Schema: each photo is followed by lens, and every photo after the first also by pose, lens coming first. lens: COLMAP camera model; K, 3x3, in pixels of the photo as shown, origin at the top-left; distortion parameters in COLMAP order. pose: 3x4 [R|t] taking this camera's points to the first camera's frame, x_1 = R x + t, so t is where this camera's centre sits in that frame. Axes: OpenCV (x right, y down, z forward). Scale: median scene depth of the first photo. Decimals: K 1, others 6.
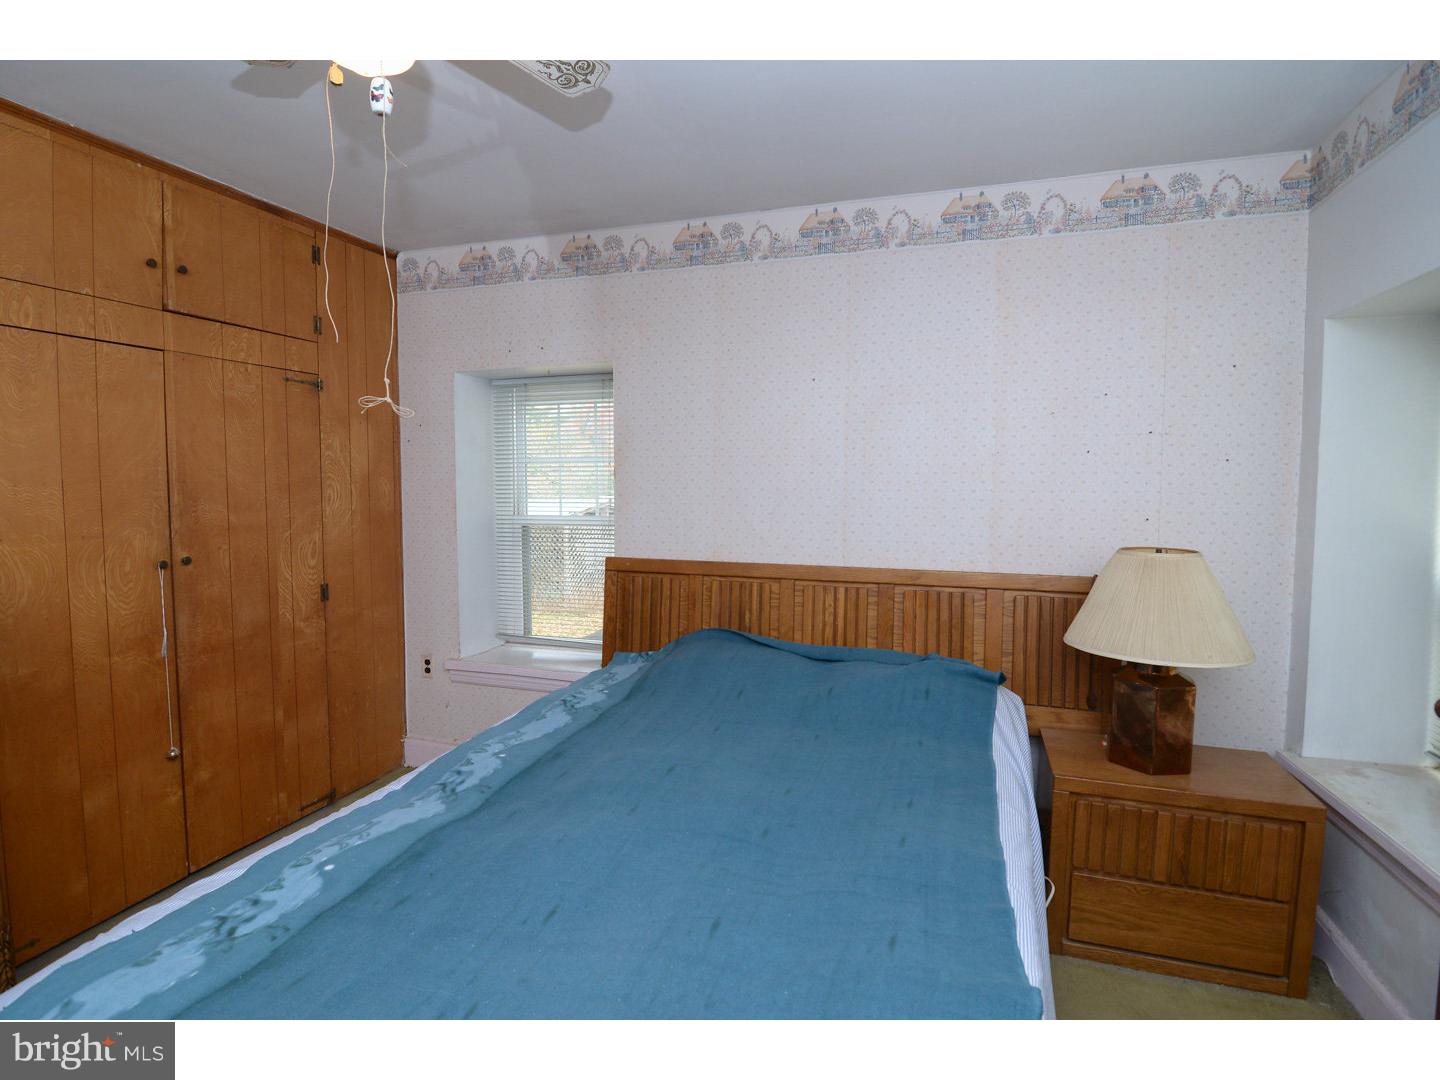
lens RADIAL K [[704.9, 0, 724.1], [0, 704.9, 529.4], [0, 0, 1]] dist [-0.002655, -0.011420]
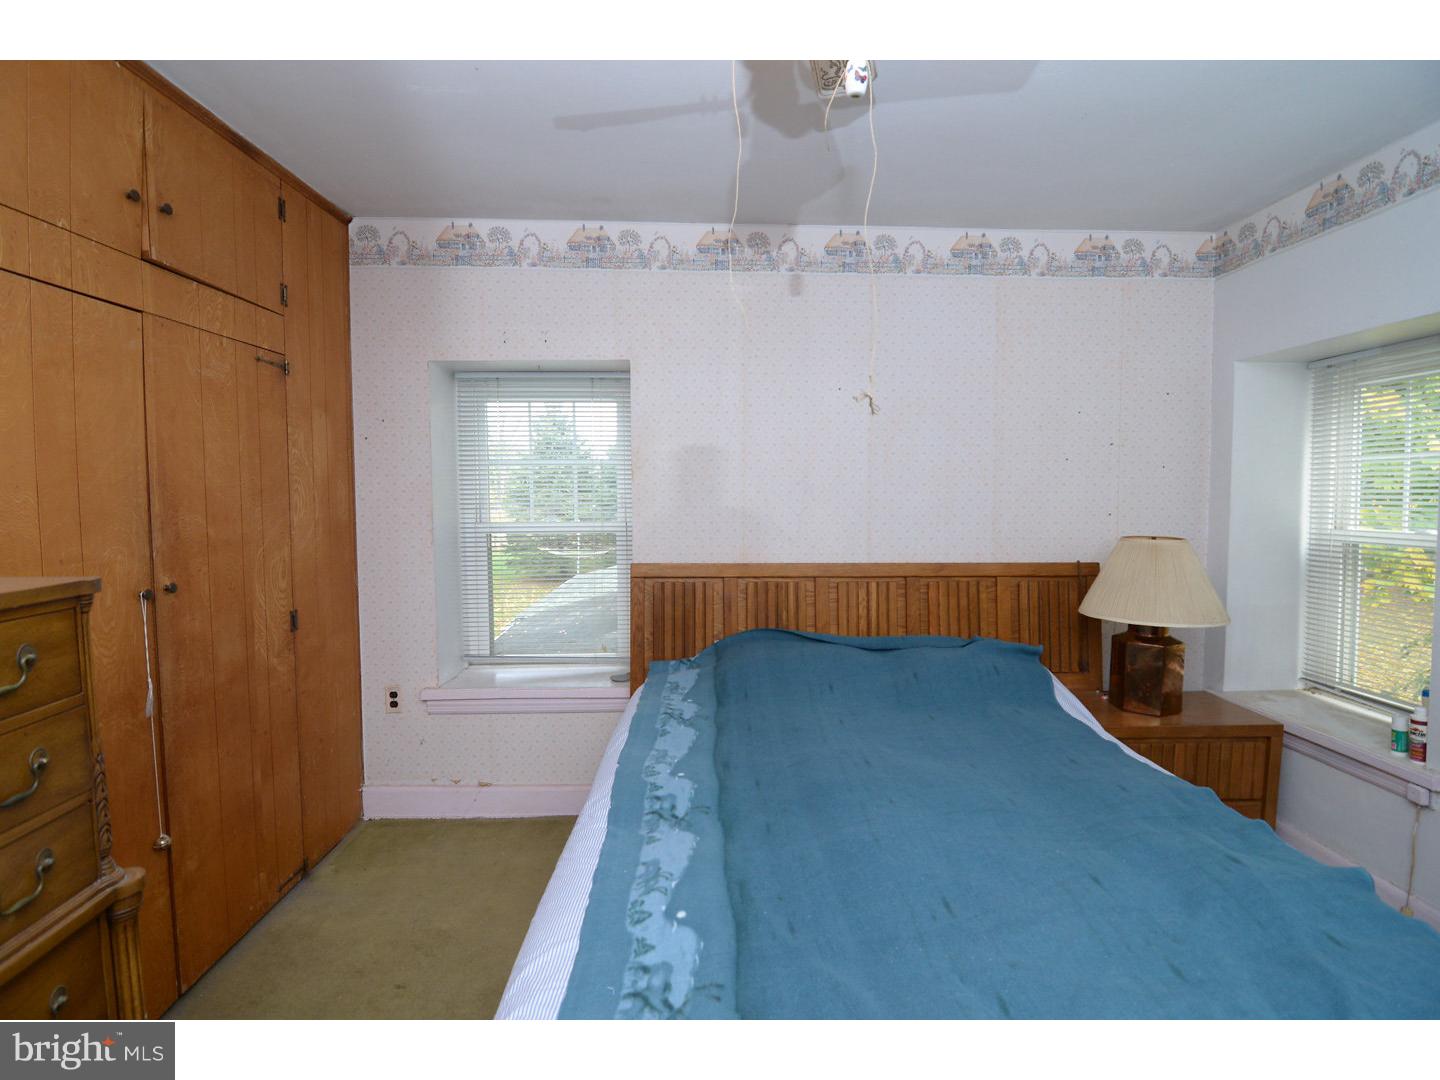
lens RADIAL K [[694.3, 0, 720.9], [0, 694.3, 529.5], [0, 0, 1]] dist [-0.000931, -0.012690]
pose [[0.939529, -0.023497, 0.341662, -0.444363], [0.026022, 0.999657, -0.002810, -0.001750], [-0.341479, 0.011531, 0.939819, 0.082614]]
